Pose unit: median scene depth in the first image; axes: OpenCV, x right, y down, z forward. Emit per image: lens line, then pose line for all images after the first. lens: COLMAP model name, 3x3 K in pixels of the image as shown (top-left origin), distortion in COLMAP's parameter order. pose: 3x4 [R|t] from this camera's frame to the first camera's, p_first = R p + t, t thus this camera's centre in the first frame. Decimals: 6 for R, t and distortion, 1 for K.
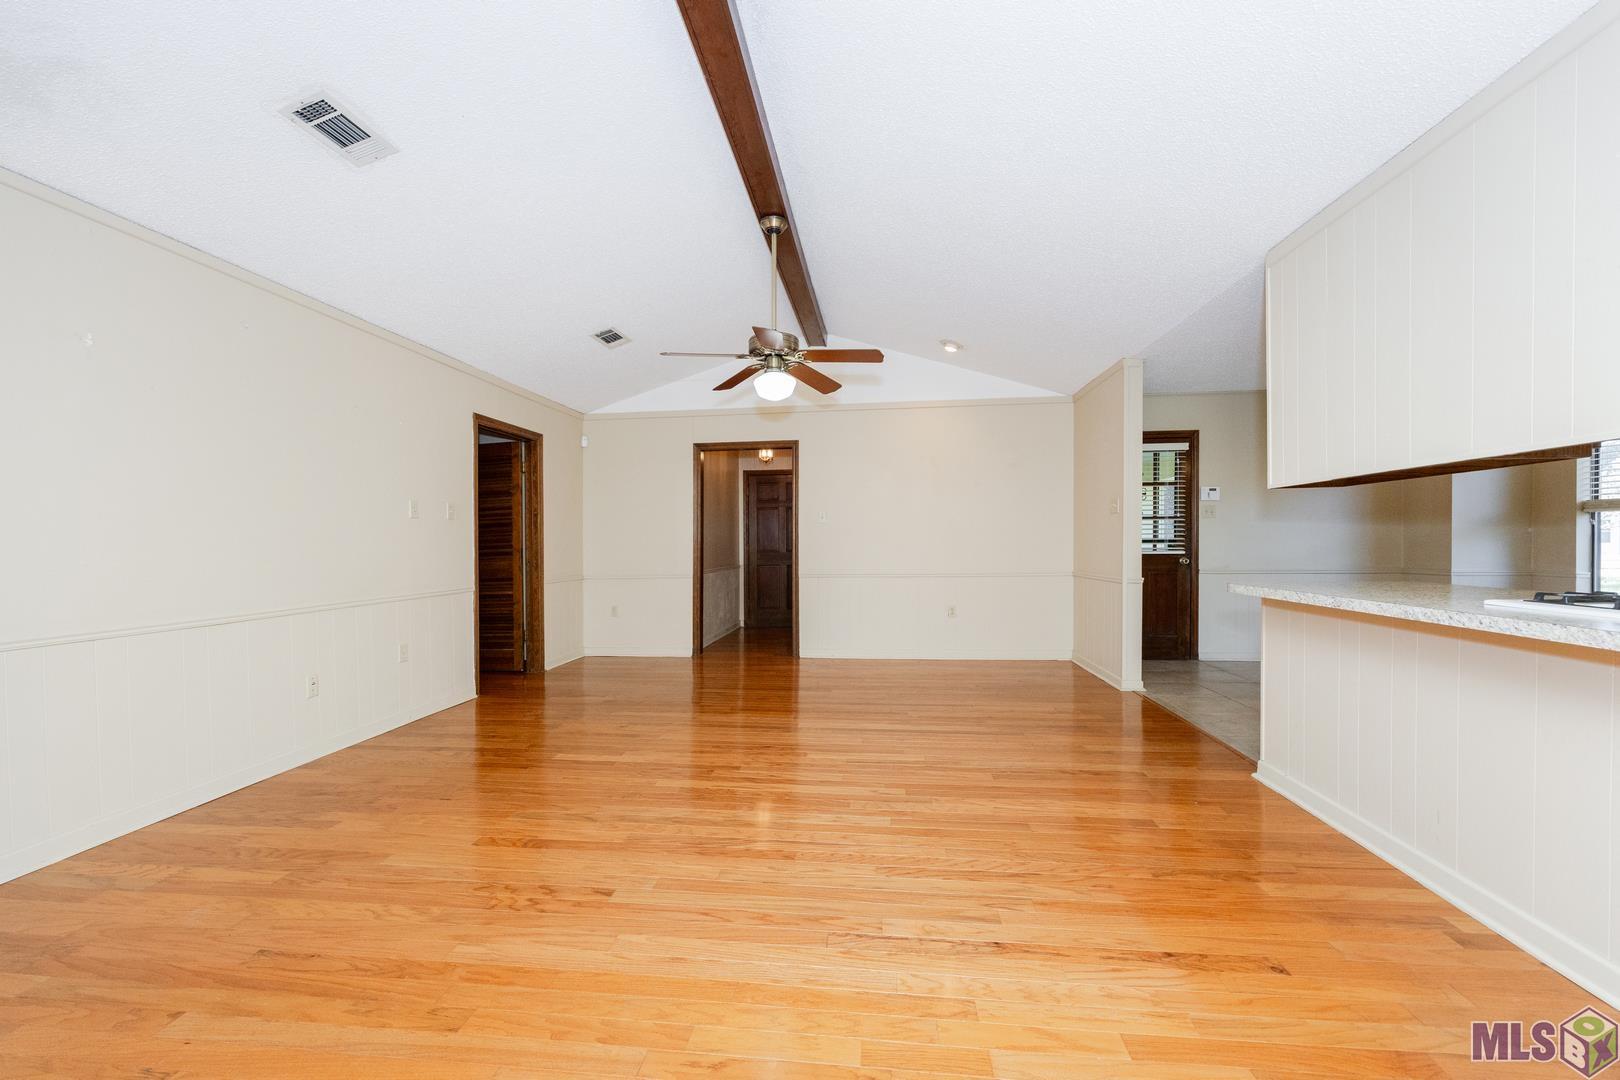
lens RADIAL K [[624.5, 0, 804.4], [0, 624.5, 542.3], [0, 0, 1]] dist [-0.005826, -0.000121]
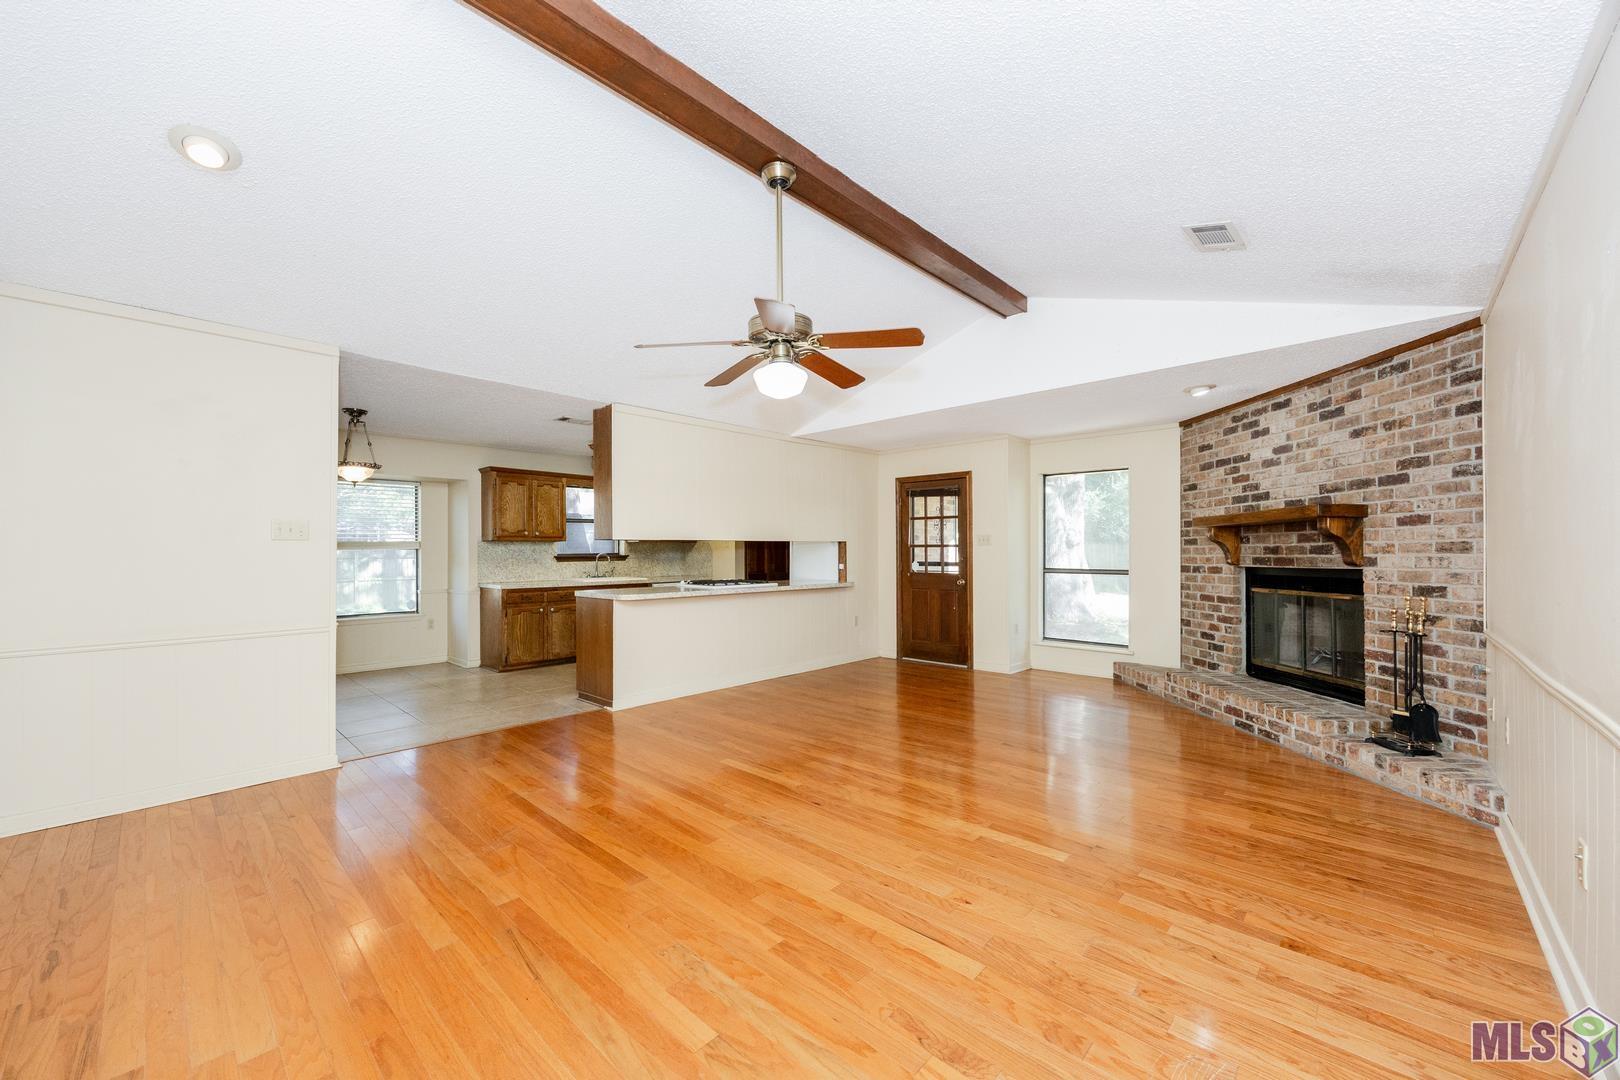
lens RADIAL K [[624.5, 0, 810.5], [0, 624.5, 549.9], [0, 0, 1]] dist [-0.005826, -0.000121]
pose [[-0.811024, 0.019601, 0.584684, -0.652317], [0.017506, 0.999804, -0.009235, -0.024076], [-0.584751, 0.002745, -0.811209, 1.957223]]
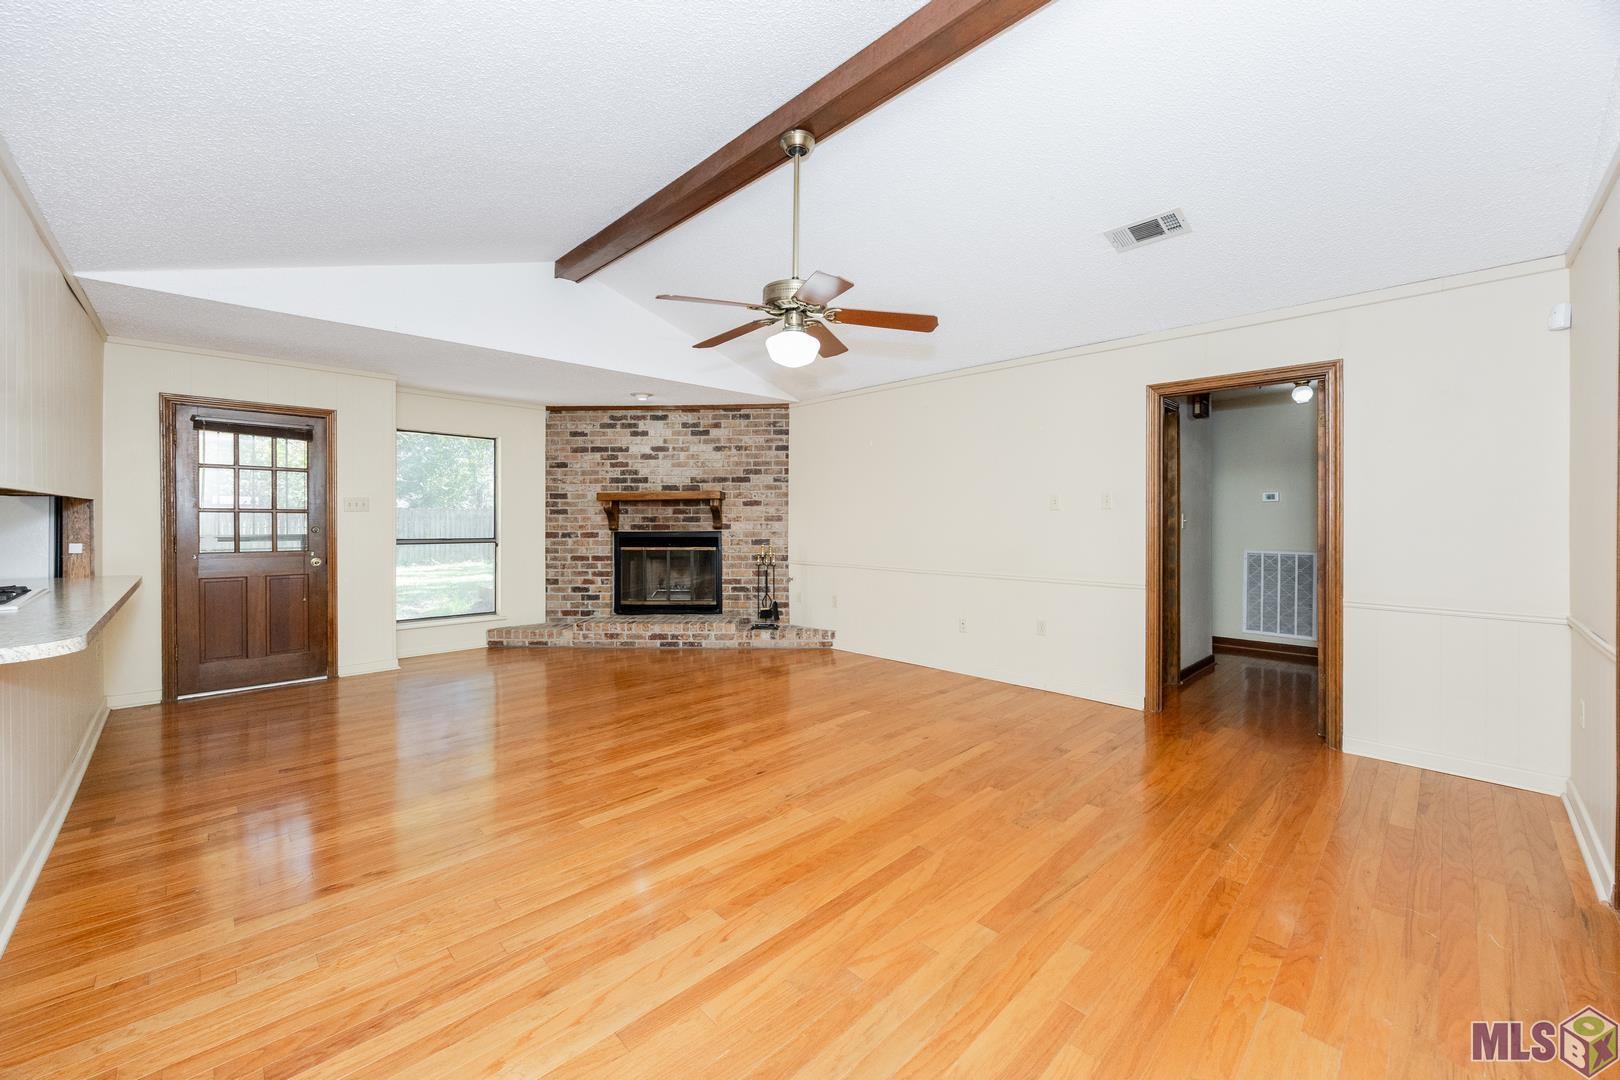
lens RADIAL K [[624.5, 0, 807.9], [0, 624.5, 525.3], [0, 0, 1]] dist [-0.005826, -0.000121]
pose [[-0.623660, 0.022204, -0.781380, 0.657552], [0.004824, 0.999687, 0.024557, -0.047036], [0.781681, 0.011546, -0.623572, 1.820059]]
